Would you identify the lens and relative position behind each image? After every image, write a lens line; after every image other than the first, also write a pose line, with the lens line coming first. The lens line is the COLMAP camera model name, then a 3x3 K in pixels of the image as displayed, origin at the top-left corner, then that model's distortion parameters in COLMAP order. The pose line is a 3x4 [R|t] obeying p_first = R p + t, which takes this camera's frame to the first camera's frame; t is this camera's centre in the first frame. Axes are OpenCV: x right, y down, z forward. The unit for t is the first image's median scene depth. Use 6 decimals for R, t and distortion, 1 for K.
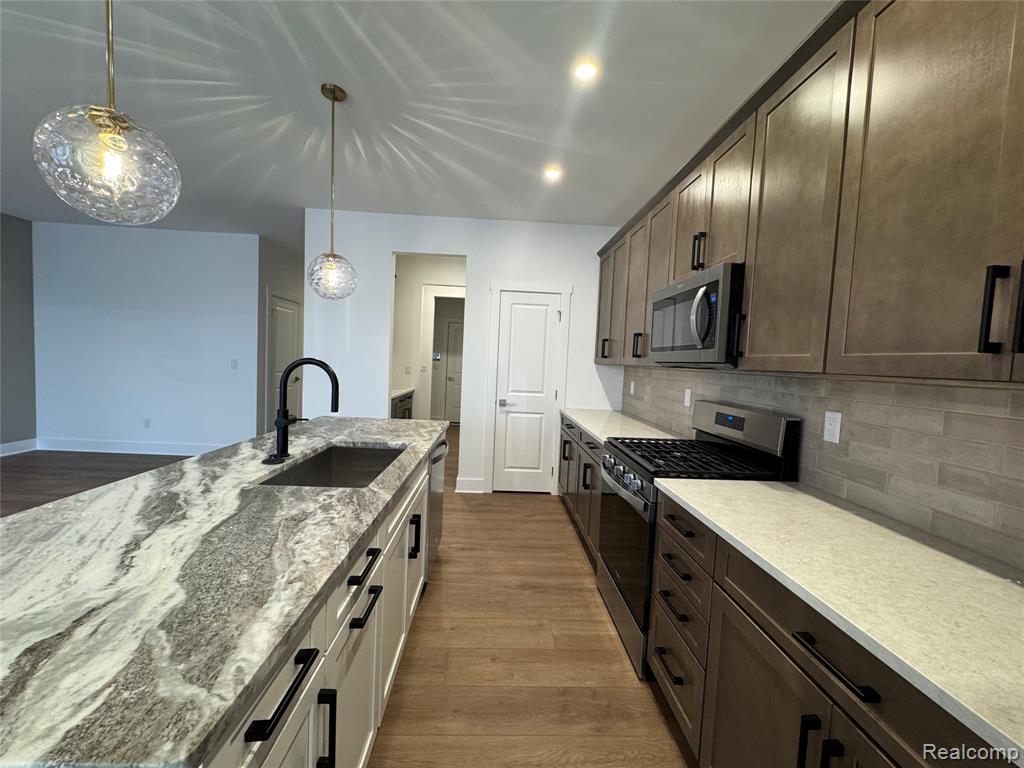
lens RADIAL K [[405.2, 0, 512.0], [0, 405.2, 384.0], [0, 0, 1]] dist [-0.003743, -0.000095]
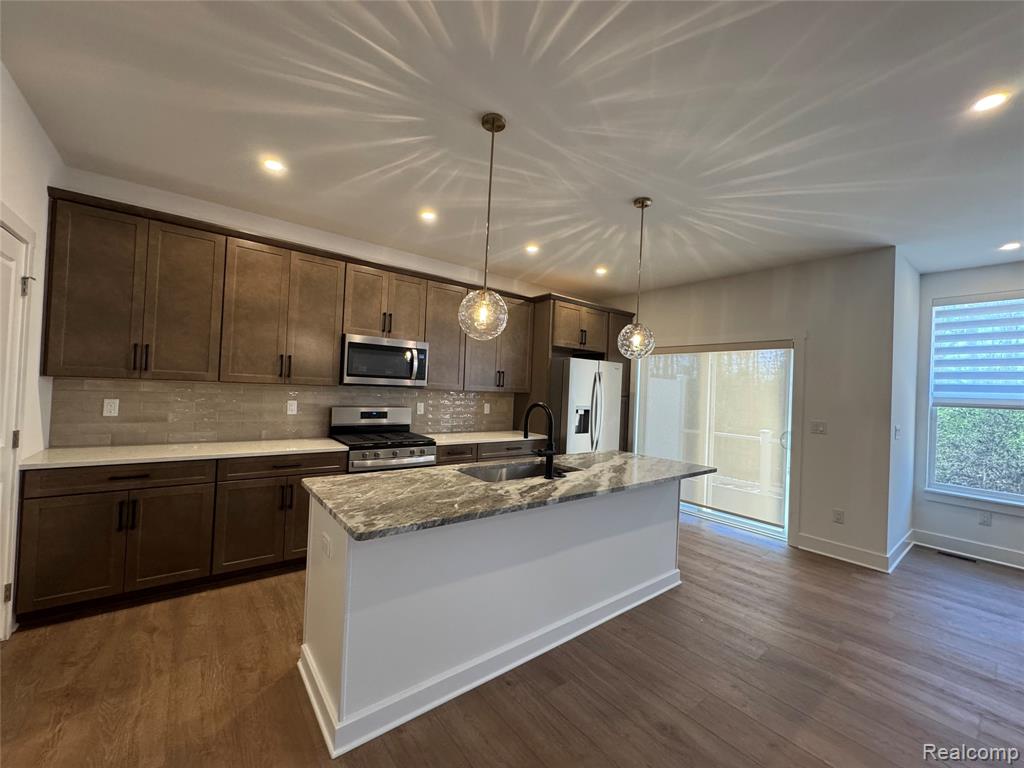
lens RADIAL K [[405.2, 0, 512.0], [0, 405.2, 384.0], [0, 0, 1]] dist [-0.003743, -0.000095]
pose [[-0.582923, -0.058338, 0.810430, -1.232609], [-0.020782, 0.998163, 0.056903, -0.157858], [-0.812261, 0.016328, -0.583065, 1.481768]]
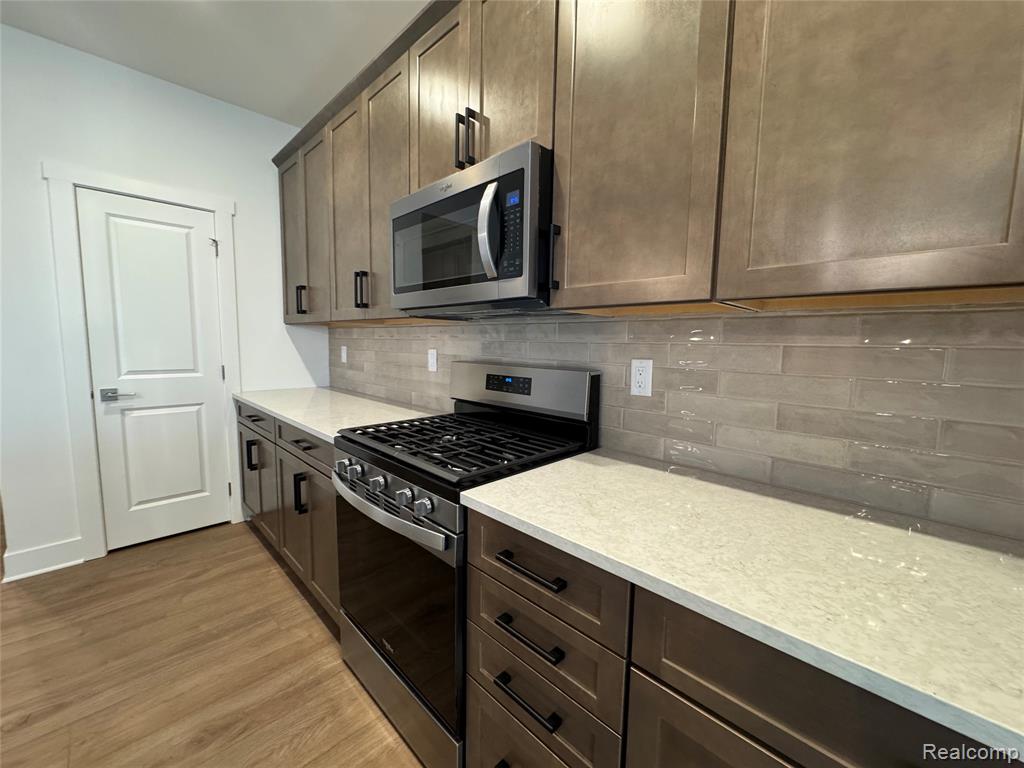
lens RADIAL K [[405.2, 0, 512.0], [0, 405.2, 384.0], [0, 0, 1]] dist [-0.003743, -0.000095]
pose [[0.732593, -0.100445, 0.673215, 0.020133], [0.053227, 0.994477, 0.090456, 0.020700], [-0.678582, -0.030435, 0.733894, 0.403984]]
